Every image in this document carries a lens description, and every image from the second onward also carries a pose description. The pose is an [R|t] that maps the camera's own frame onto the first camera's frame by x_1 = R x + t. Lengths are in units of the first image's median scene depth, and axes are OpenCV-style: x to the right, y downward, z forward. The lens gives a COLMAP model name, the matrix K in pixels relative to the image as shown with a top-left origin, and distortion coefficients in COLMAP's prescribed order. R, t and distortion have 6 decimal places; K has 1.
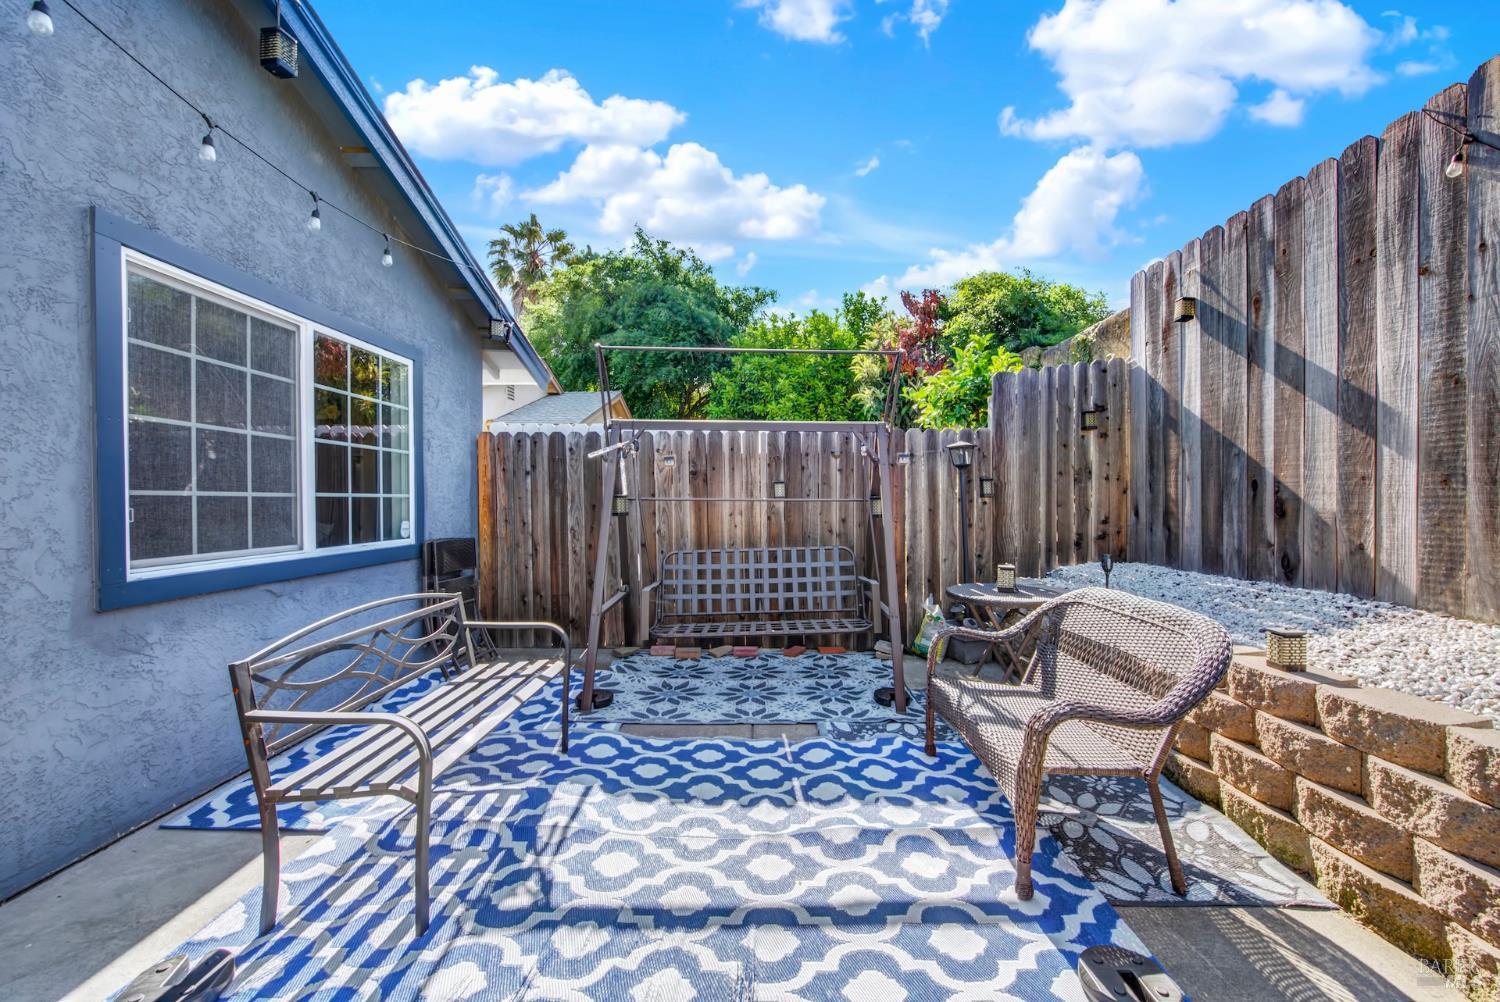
lens RADIAL K [[600.2, 0, 755.3], [0, 600.2, 503.3], [0, 0, 1]] dist [0.003756, -0.002859]
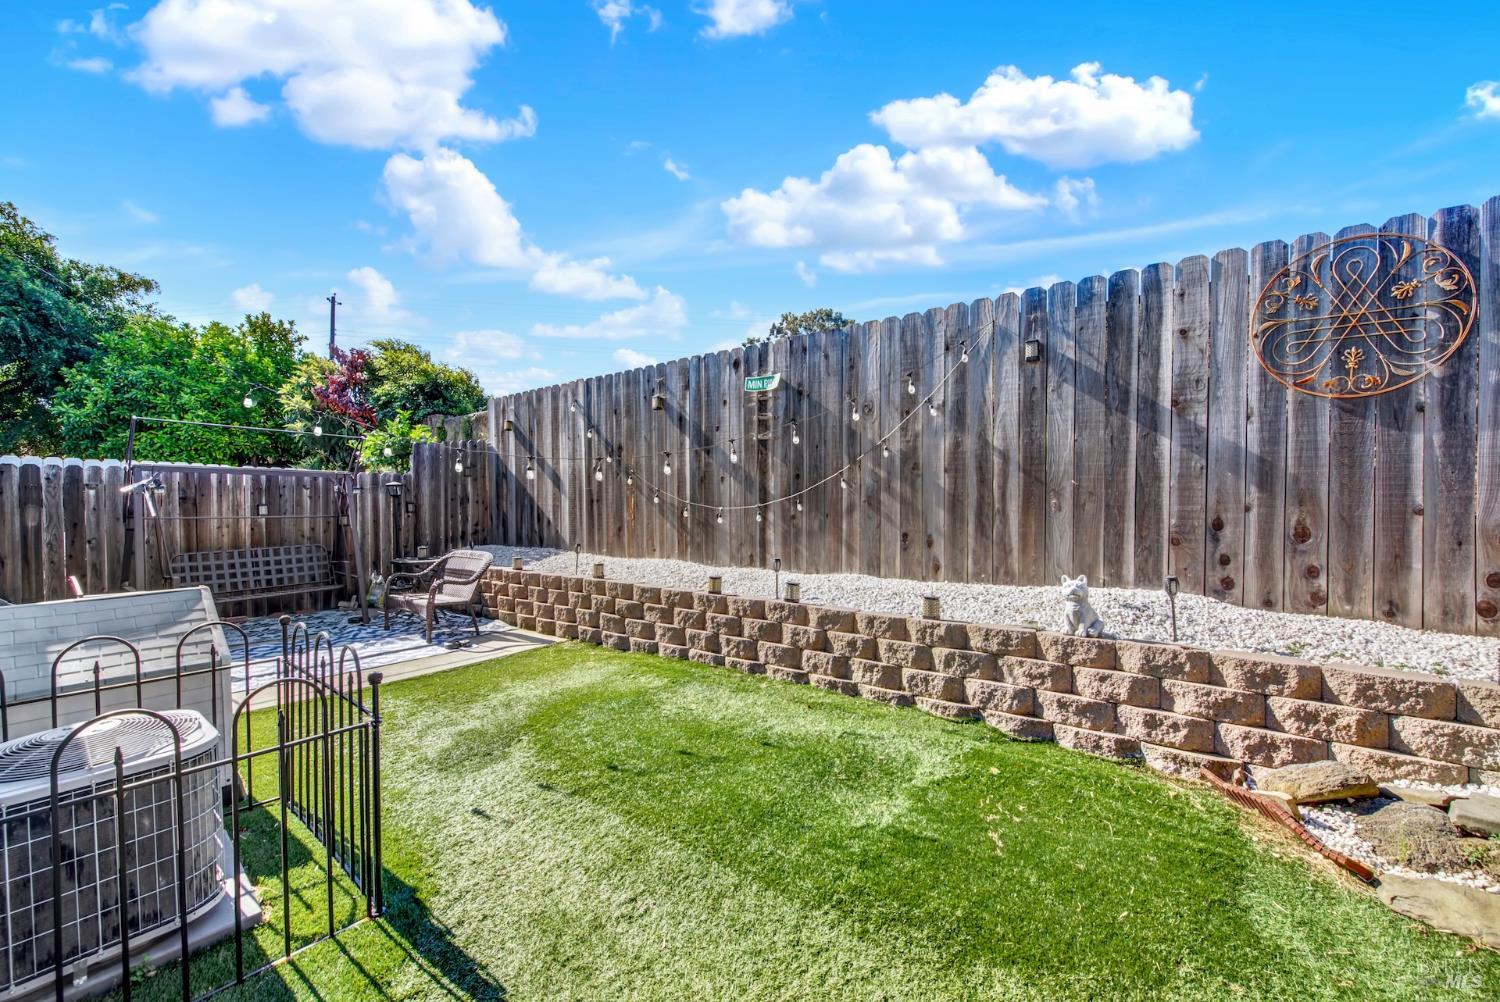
lens RADIAL K [[600.2, 0, 758.1], [0, 600.2, 501.2], [0, 0, 1]] dist [0.003756, -0.002859]
pose [[0.614293, 0.000825, 0.789077, -0.382861], [0.009190, 0.999924, -0.008199, -0.020418], [-0.789024, 0.012288, 0.614239, -0.900706]]
